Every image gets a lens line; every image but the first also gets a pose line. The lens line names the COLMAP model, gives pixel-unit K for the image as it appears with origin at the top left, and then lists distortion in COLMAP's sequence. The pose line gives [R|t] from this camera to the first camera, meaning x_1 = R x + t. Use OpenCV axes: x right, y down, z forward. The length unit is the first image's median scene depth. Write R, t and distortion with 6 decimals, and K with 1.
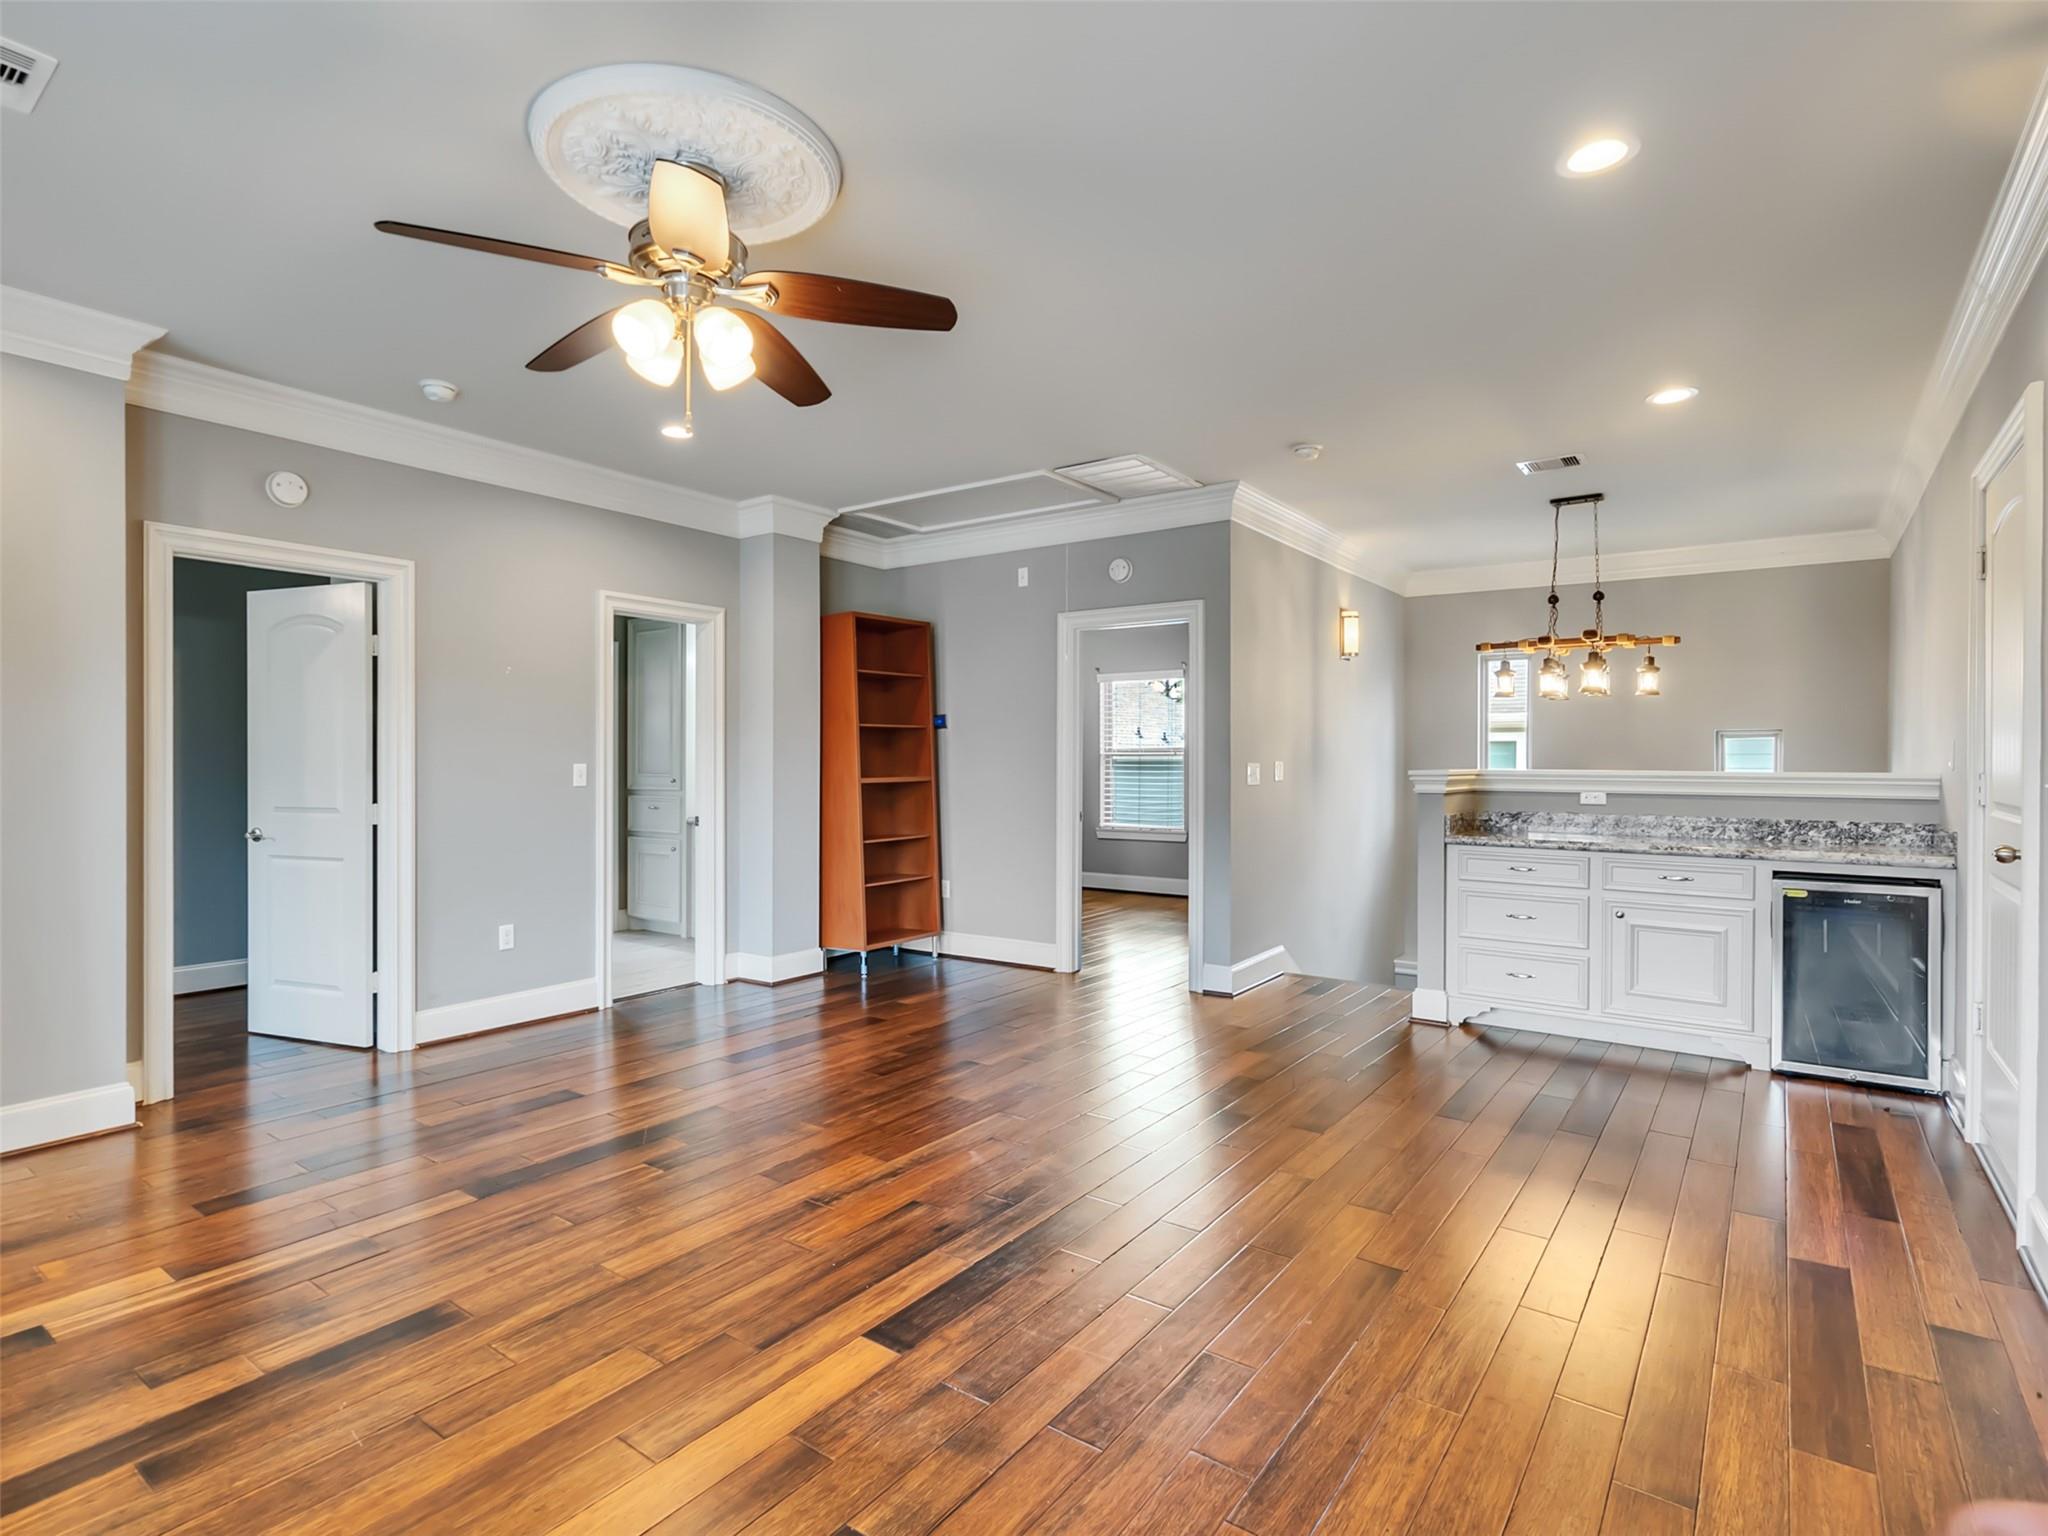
lens RADIAL K [[1044.9, 0, 1006.3], [0, 1044.9, 767.4], [0, 0, 1]] dist [0.001323, 0.000360]
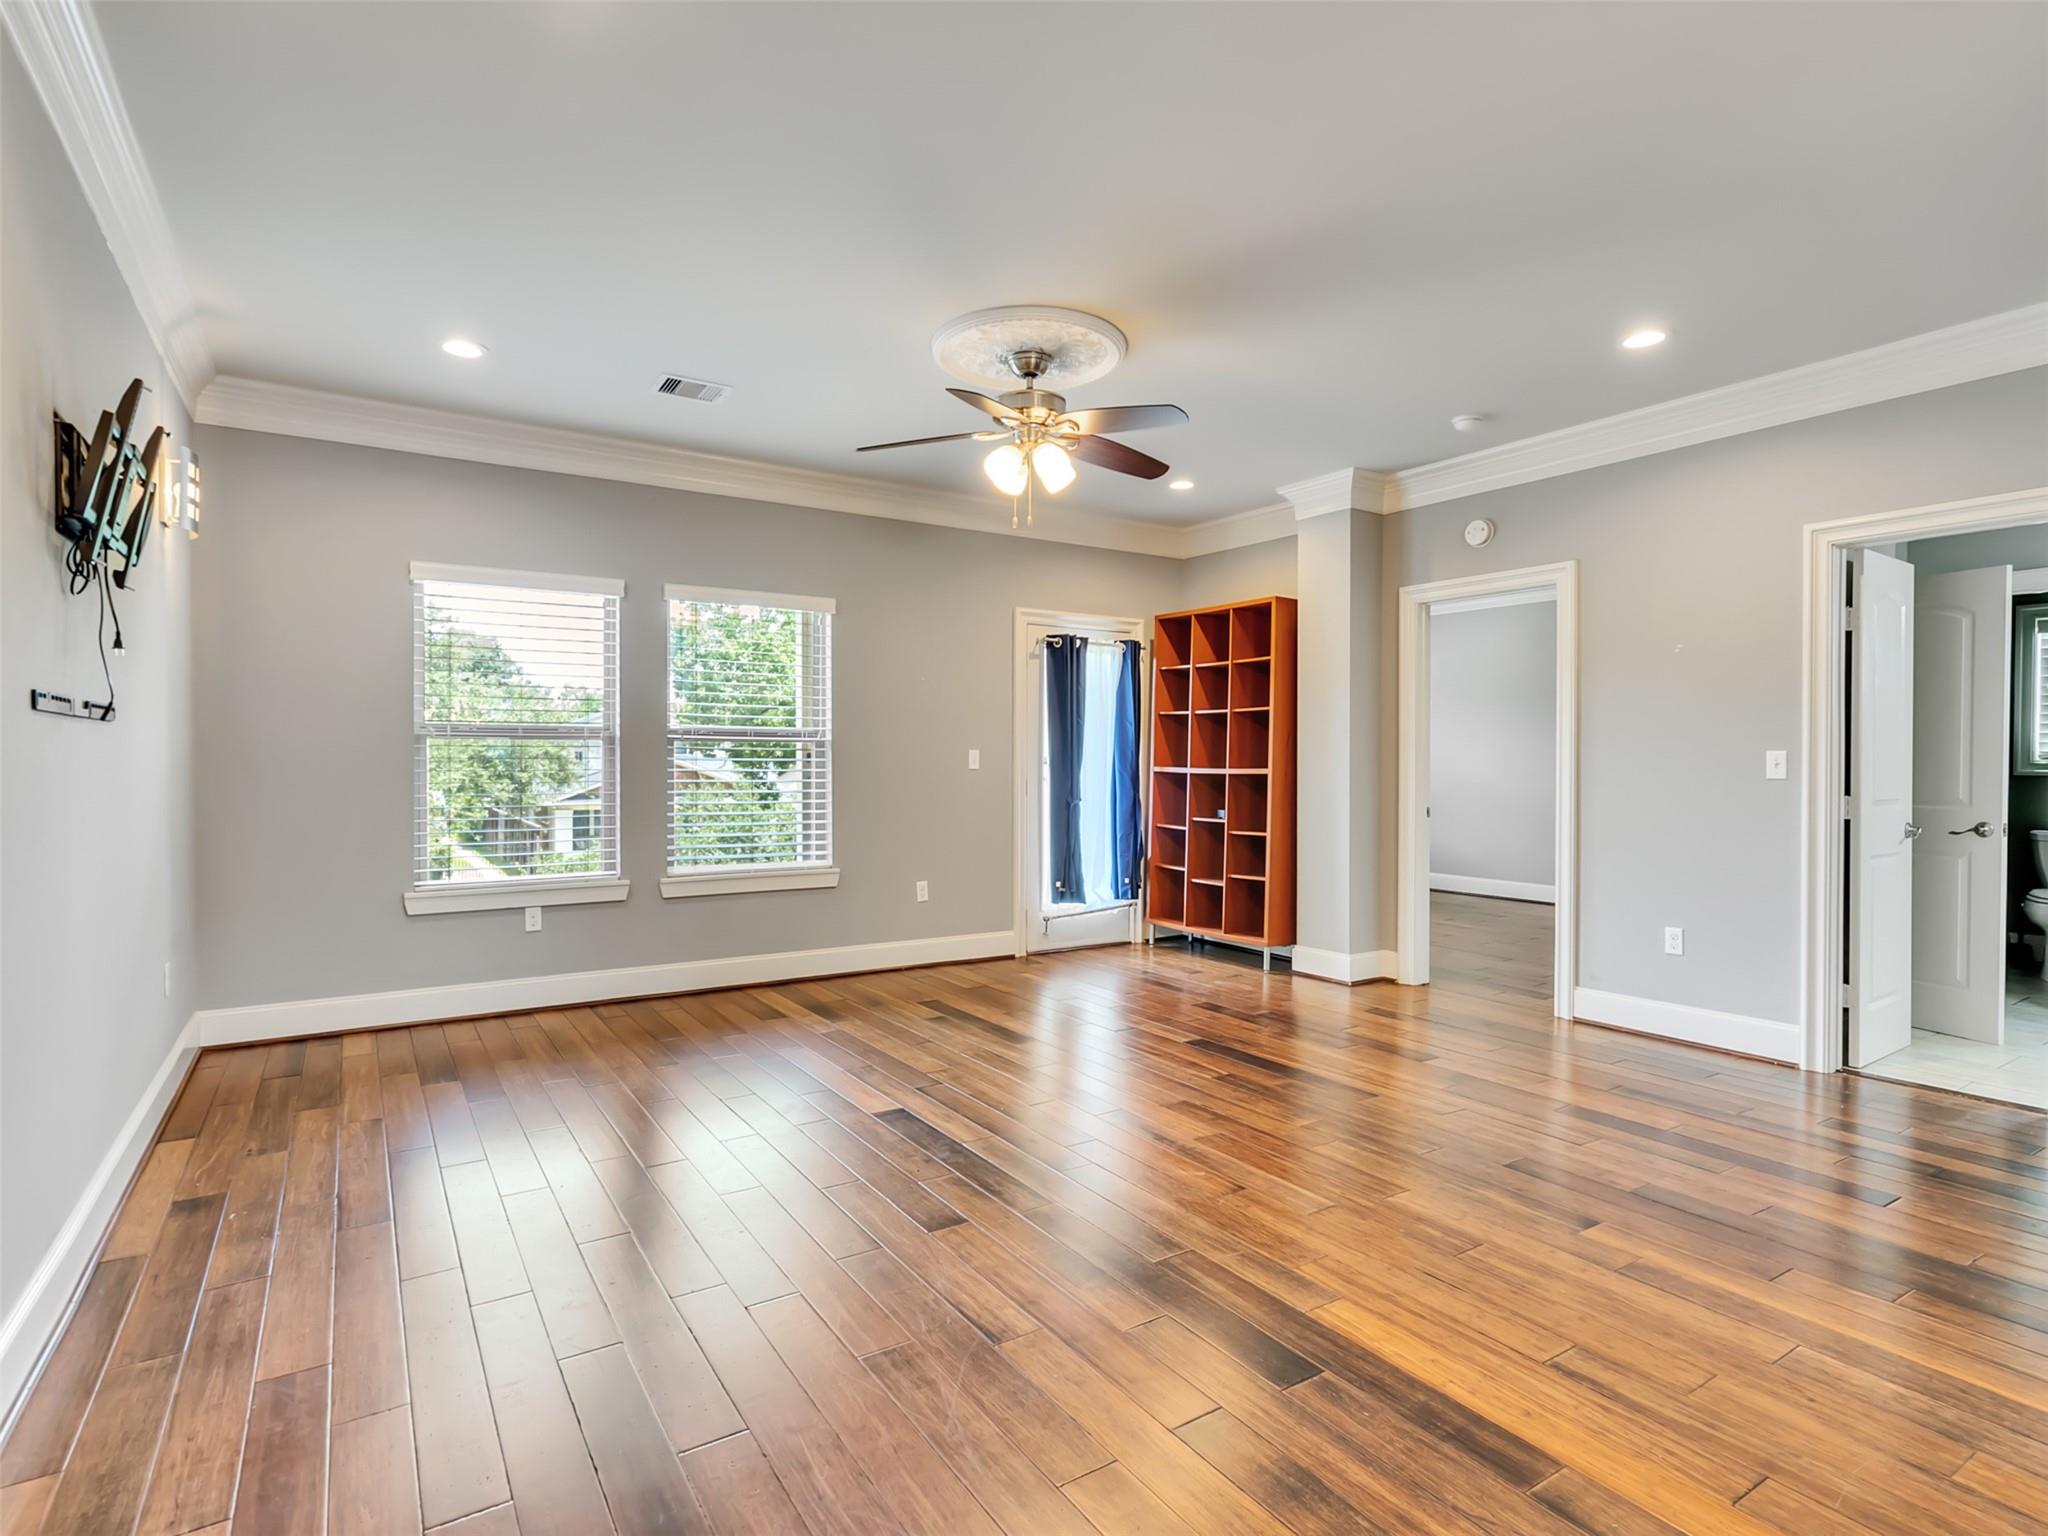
lens RADIAL K [[1044.9, 0, 1009.0], [0, 1044.9, 762.2], [0, 0, 1]] dist [0.001323, 0.000360]
pose [[-0.355400, 0.000076, -0.934714, 0.963880], [-0.009783, 0.999945, 0.003801, 0.014654], [0.934663, 0.010495, -0.355380, 1.294503]]
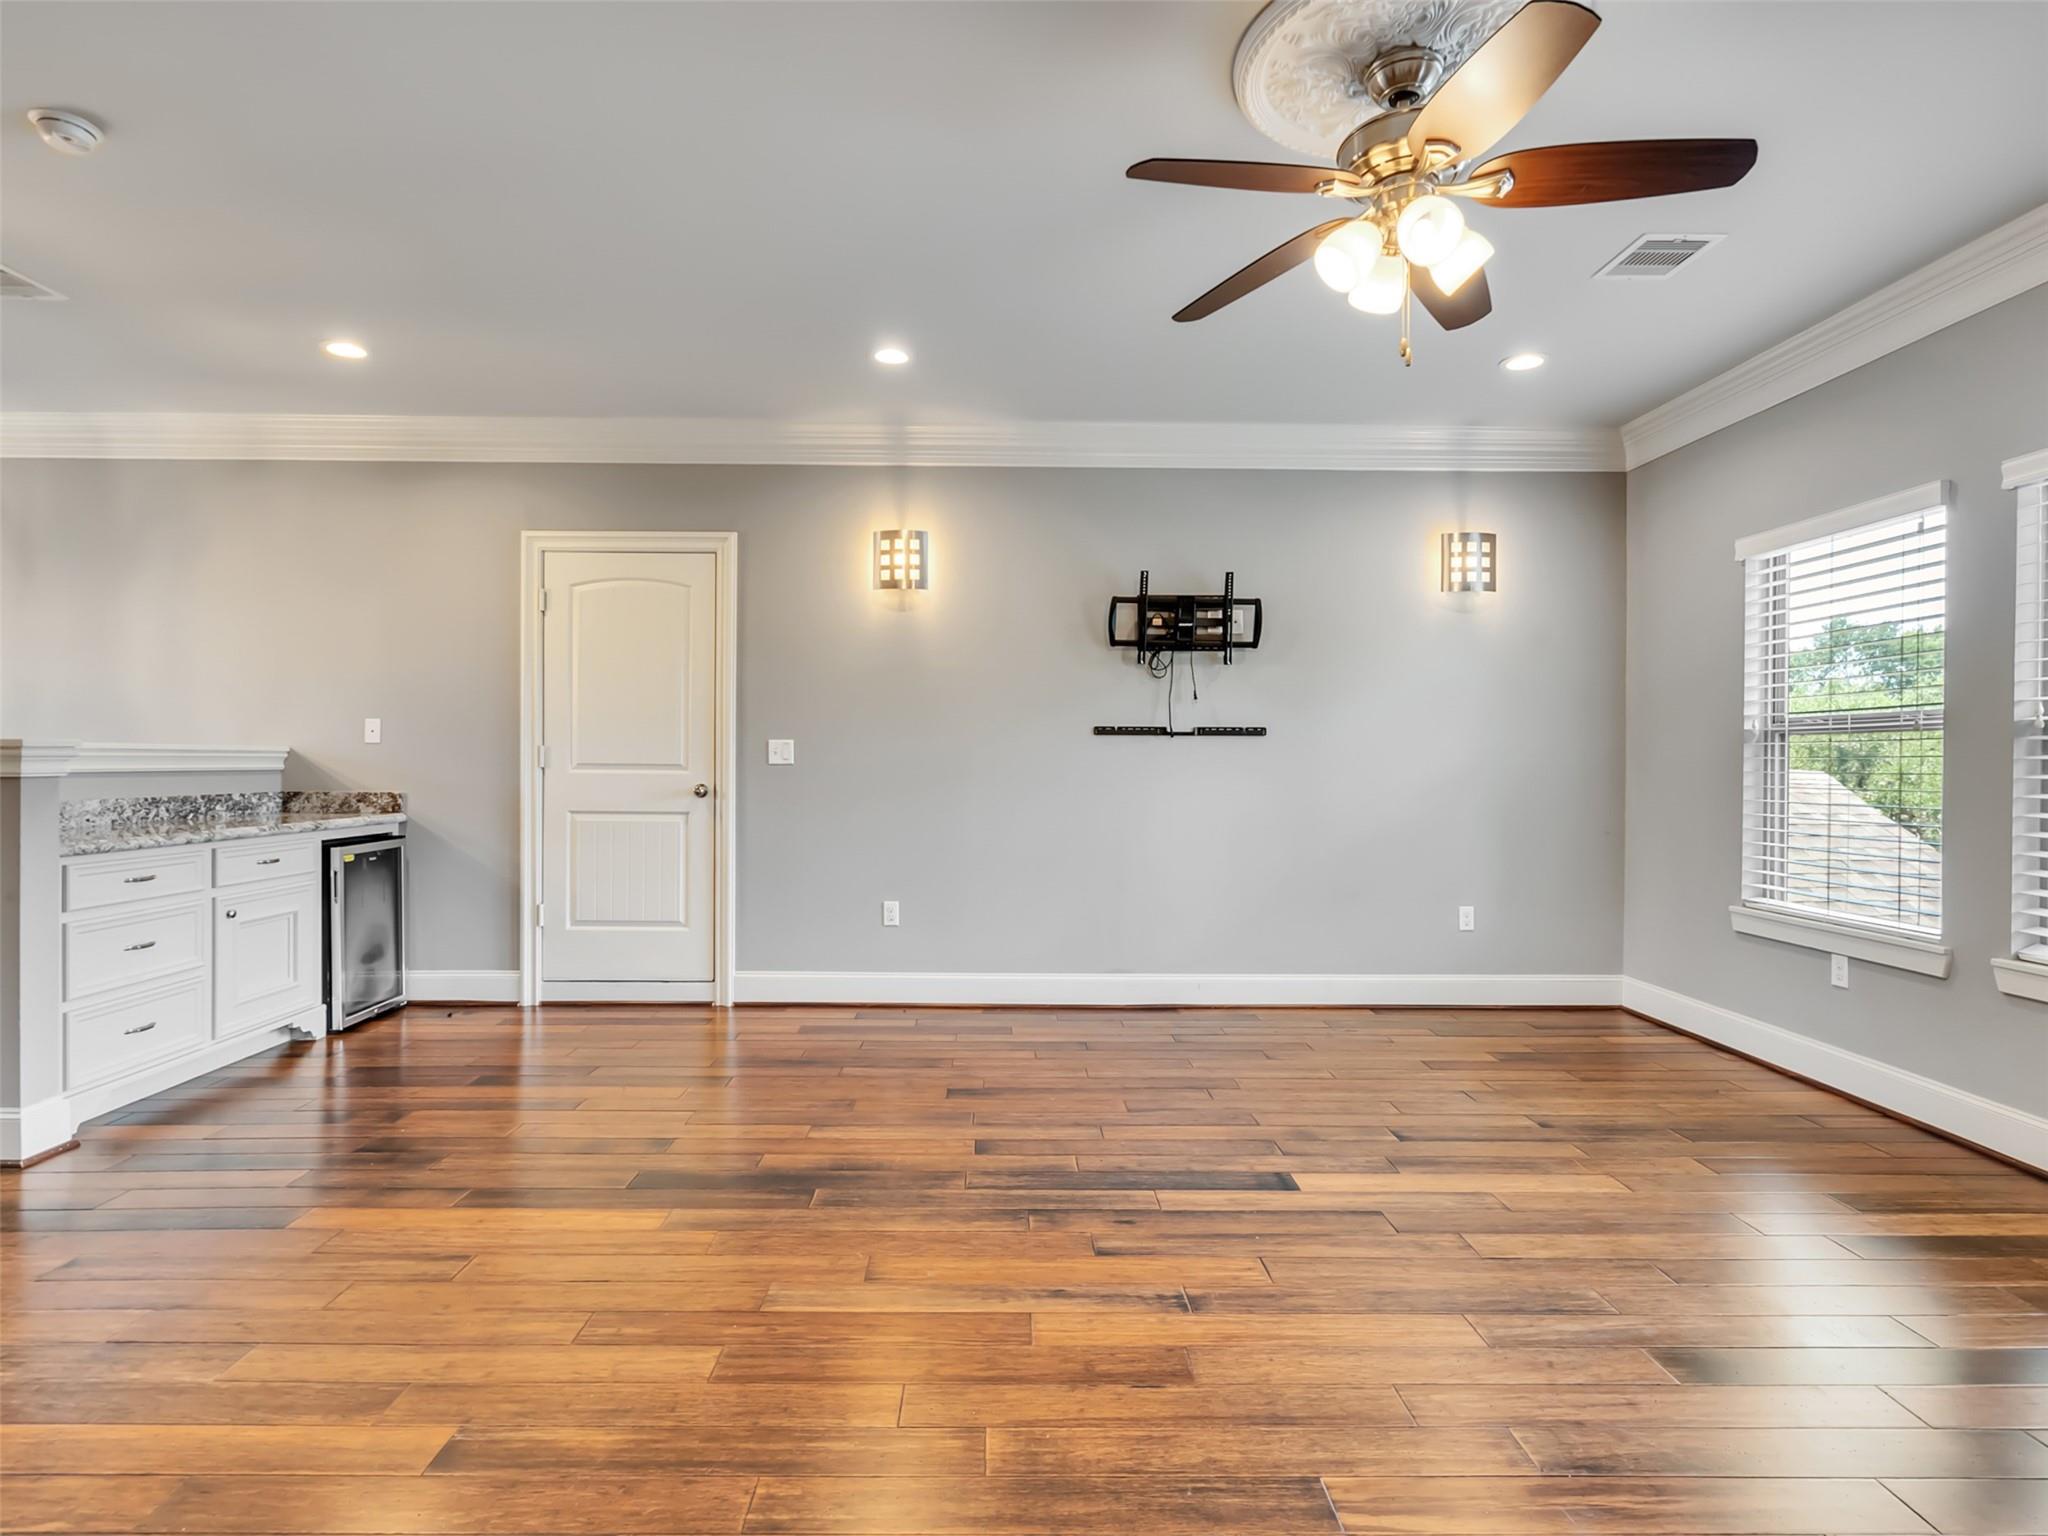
lens RADIAL K [[1044.9, 0, 1012.6], [0, 1044.9, 767.2], [0, 0, 1]] dist [0.001323, 0.000360]
pose [[-0.611353, -0.010740, 0.791285, -0.693057], [-0.001109, 0.999919, 0.012715, 0.018702], [-0.791357, 0.006896, -0.611316, 1.546304]]
